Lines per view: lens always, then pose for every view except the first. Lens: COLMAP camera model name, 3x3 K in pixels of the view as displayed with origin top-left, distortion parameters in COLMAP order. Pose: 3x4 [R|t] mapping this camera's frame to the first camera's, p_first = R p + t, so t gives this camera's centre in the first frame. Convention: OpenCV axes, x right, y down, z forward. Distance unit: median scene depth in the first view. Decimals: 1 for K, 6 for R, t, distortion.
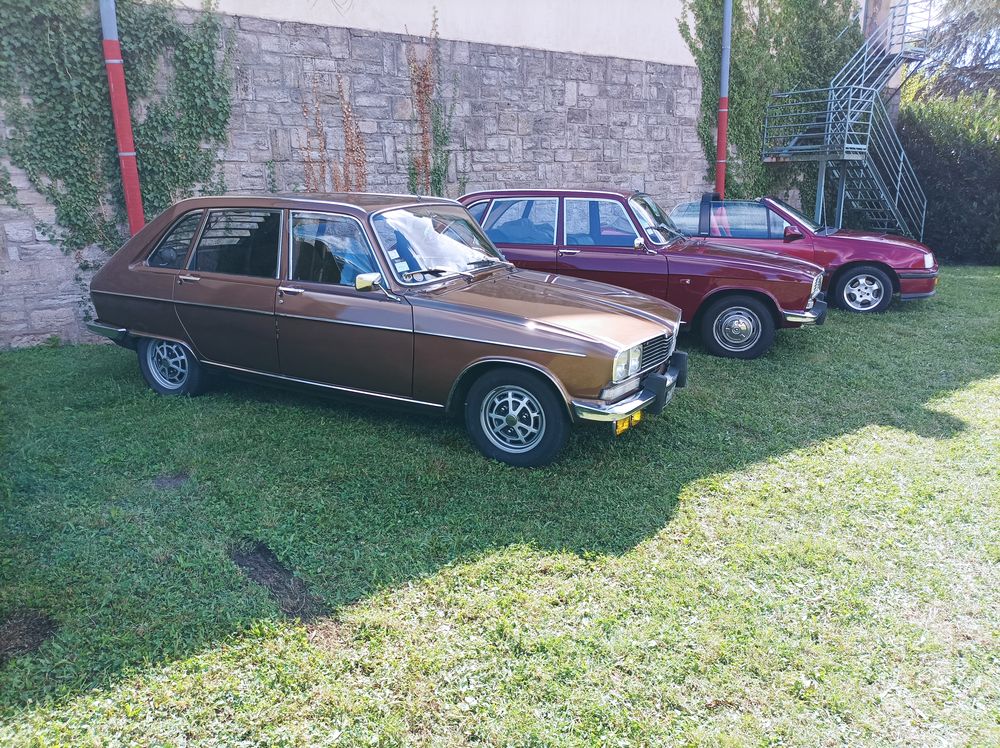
lens RADIAL K [[753.4, 0, 500.0], [0, 753.4, 374.0], [0, 0, 1]] dist [0.043075, -0.039691]
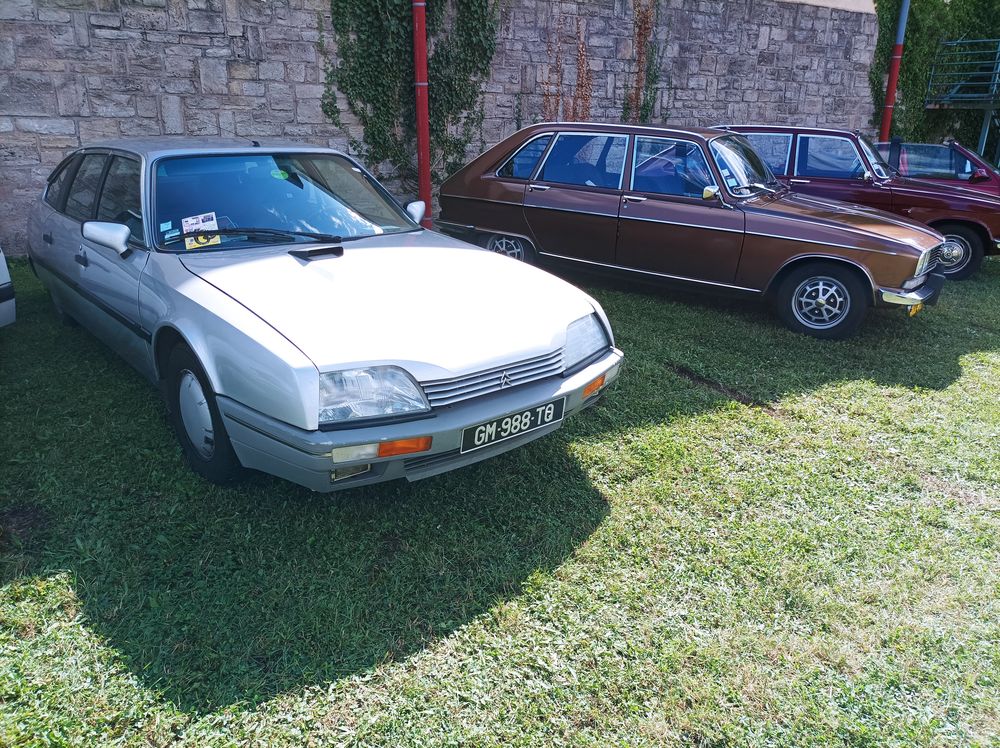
lens RADIAL K [[753.2, 0, 500.0], [0, 753.2, 374.0], [0, 0, 1]] dist [0.019735, -0.005282]
pose [[0.995231, 0.064065, -0.073564, -0.214343], [-0.058041, 0.994999, 0.081292, 0.053663], [0.078404, -0.076635, 0.993972, -0.182115]]
